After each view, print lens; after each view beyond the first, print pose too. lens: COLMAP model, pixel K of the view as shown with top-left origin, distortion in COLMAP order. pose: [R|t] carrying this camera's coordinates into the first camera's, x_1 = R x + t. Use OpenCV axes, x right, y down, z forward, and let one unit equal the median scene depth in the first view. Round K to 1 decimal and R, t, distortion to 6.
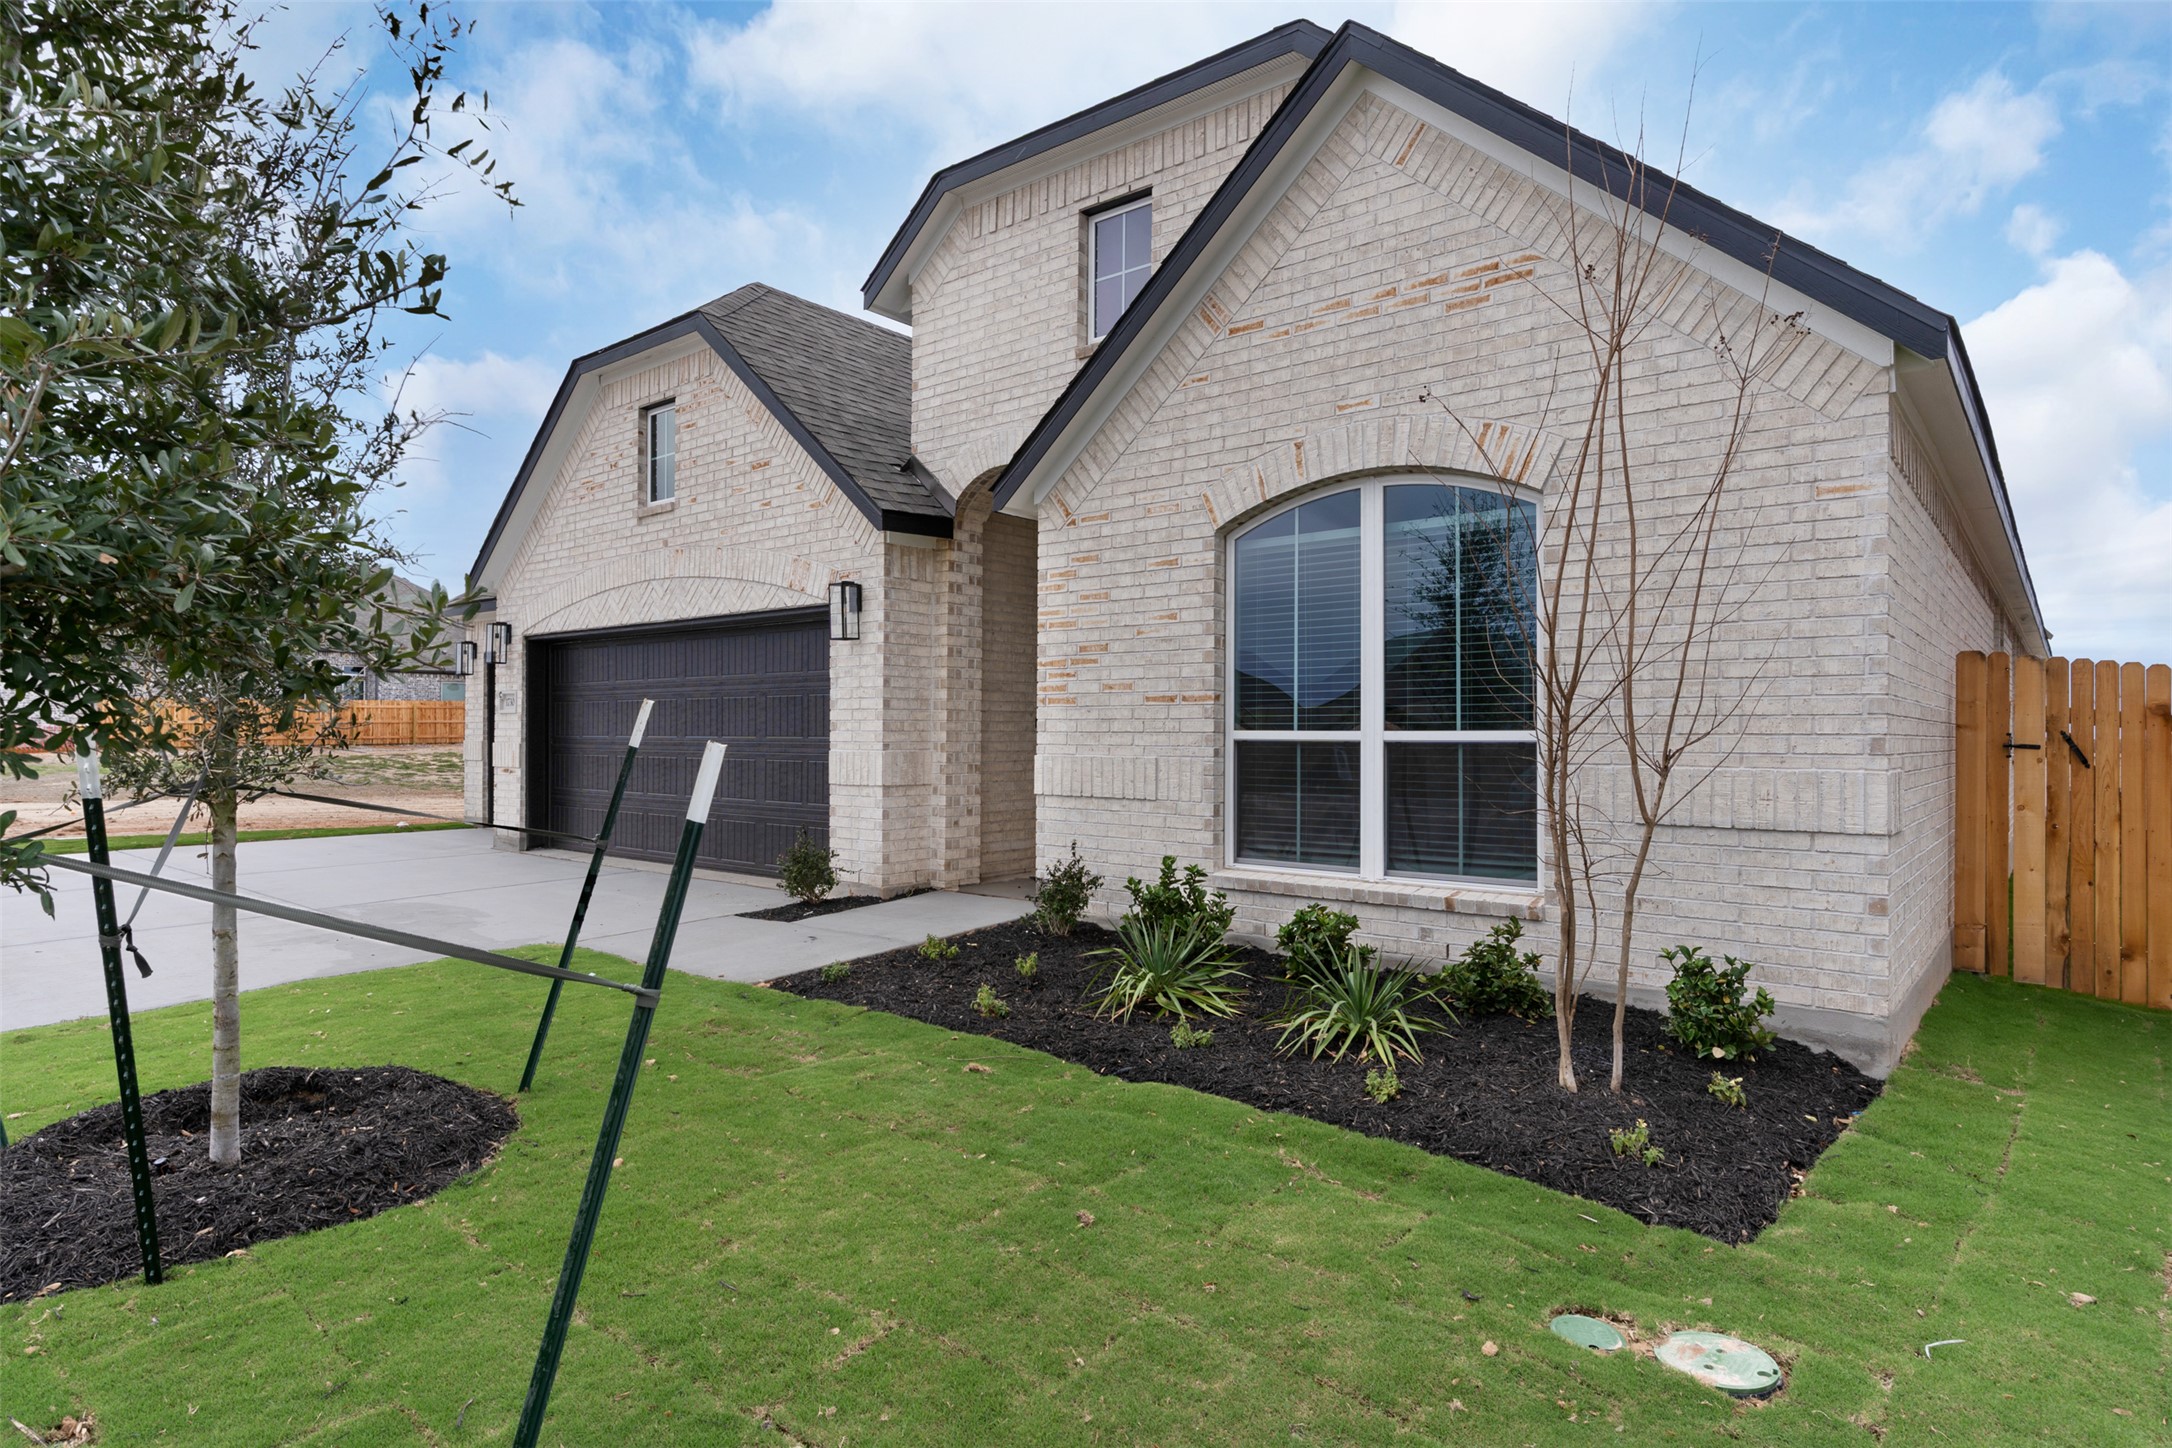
lens RADIAL K [[1201.5, 0, 1085.8], [0, 1201.5, 727.1], [0, 0, 1]] dist [-0.001644, -0.000018]
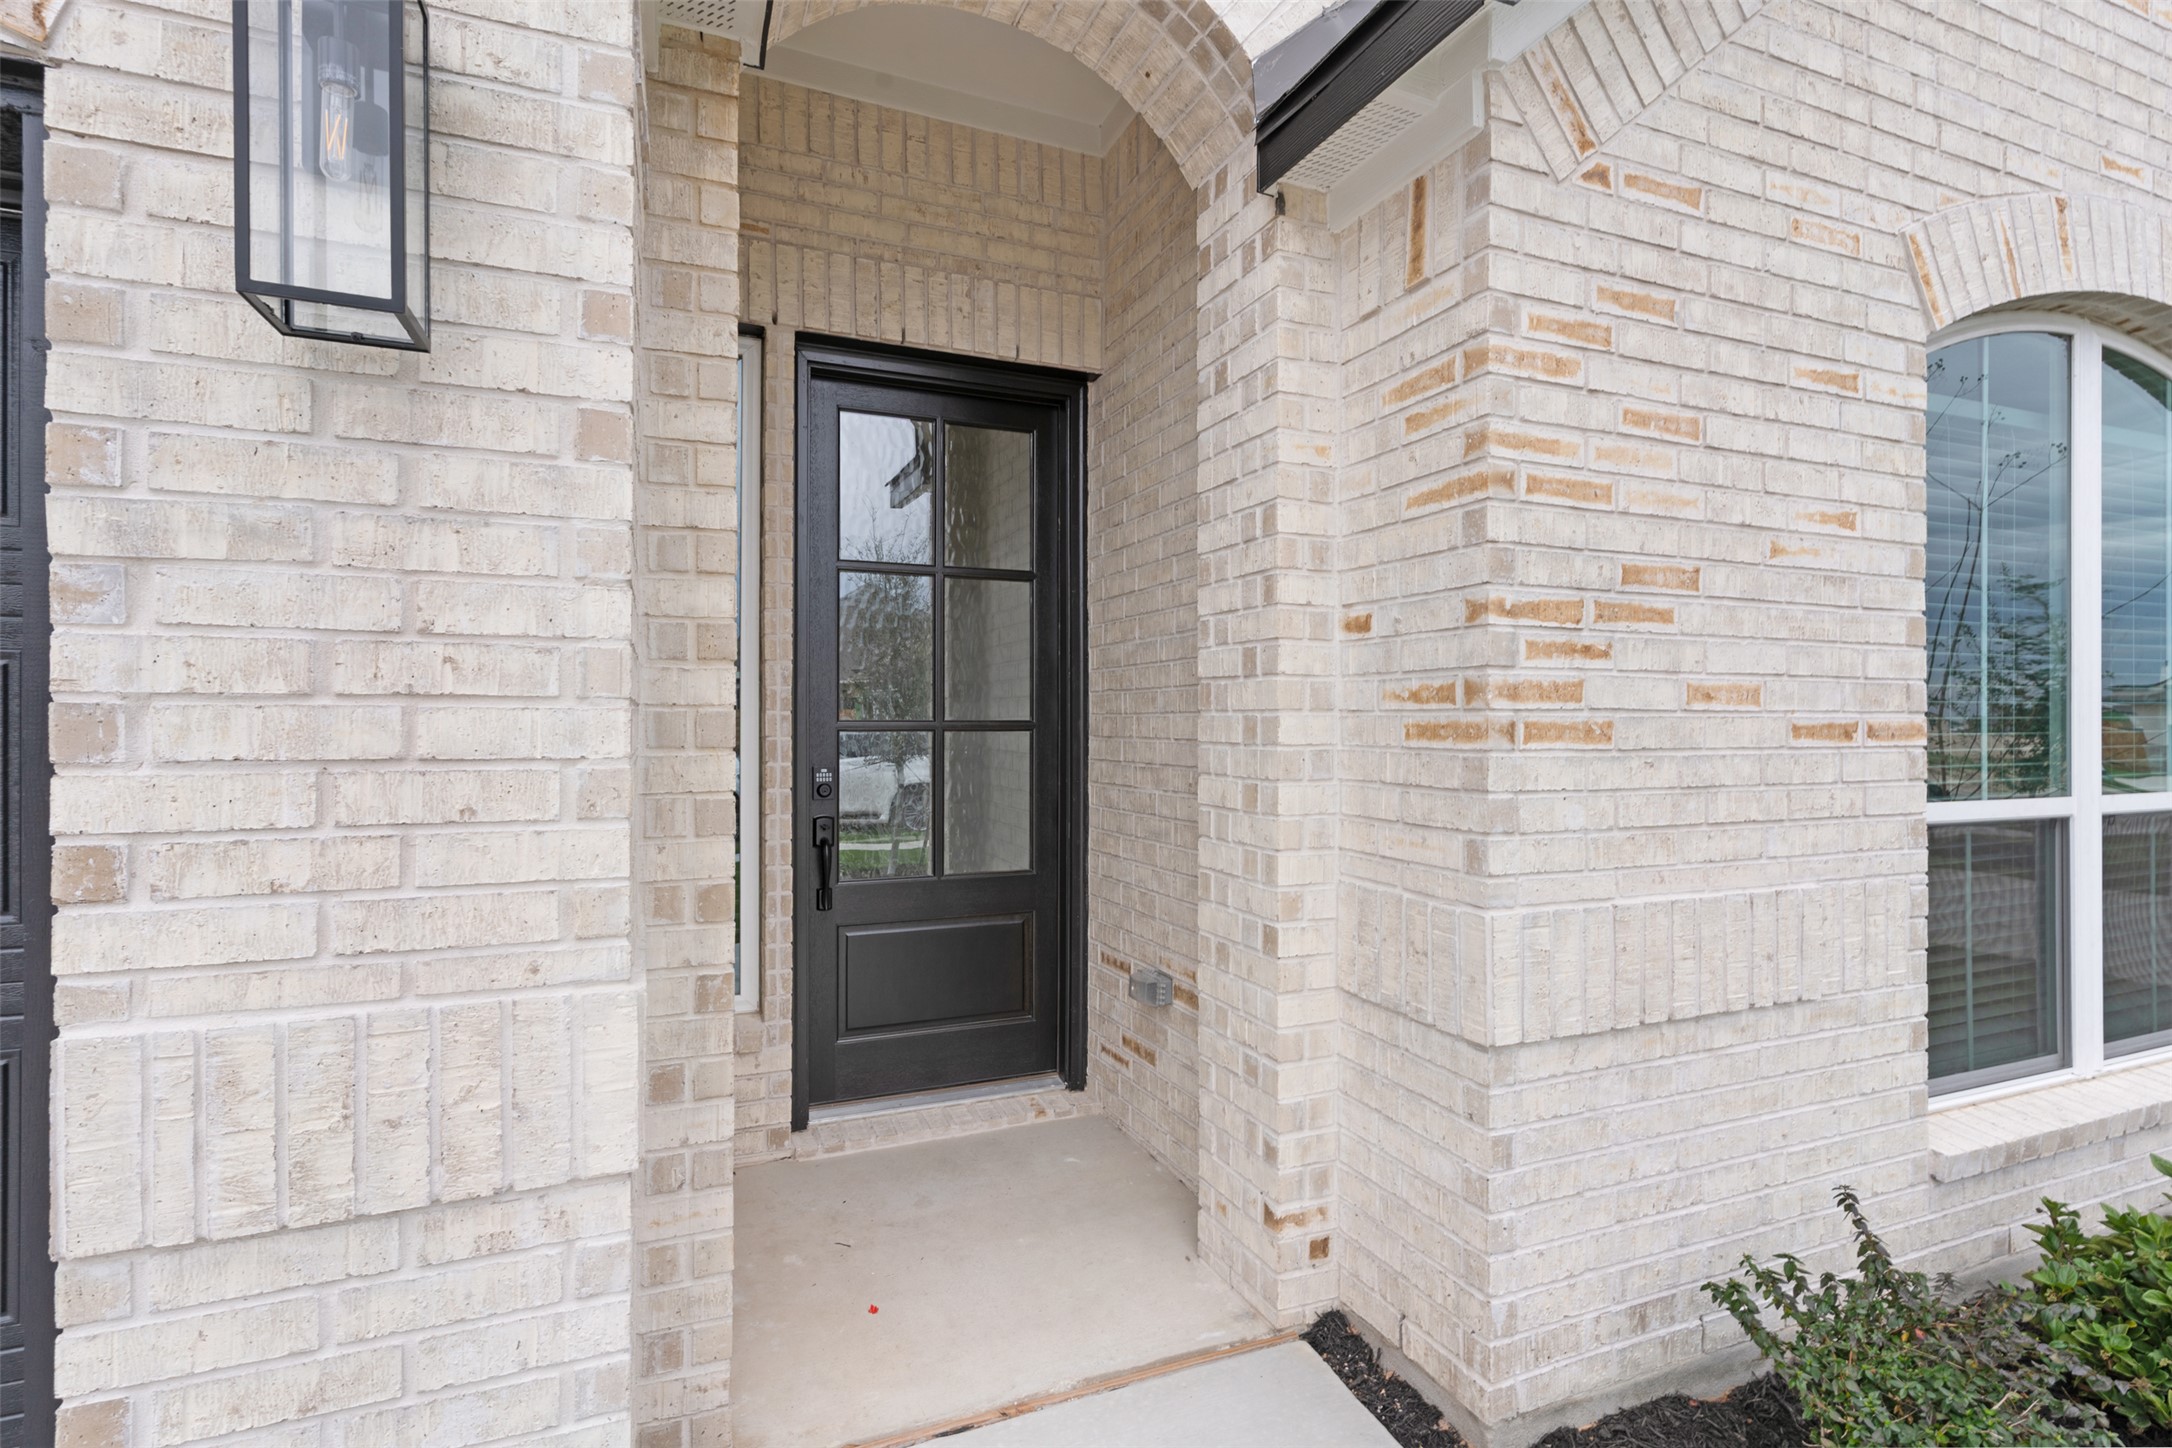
lens RADIAL K [[1016.3, 0, 1086.5], [0, 1016.3, 726.6], [0, 0, 1]] dist [0.002249, 0.000340]
pose [[0.473173, -0.006823, 0.880943, -0.324951], [-0.004308, 0.999940, 0.010059, -0.026399], [-0.880959, -0.008555, 0.473115, 1.022591]]
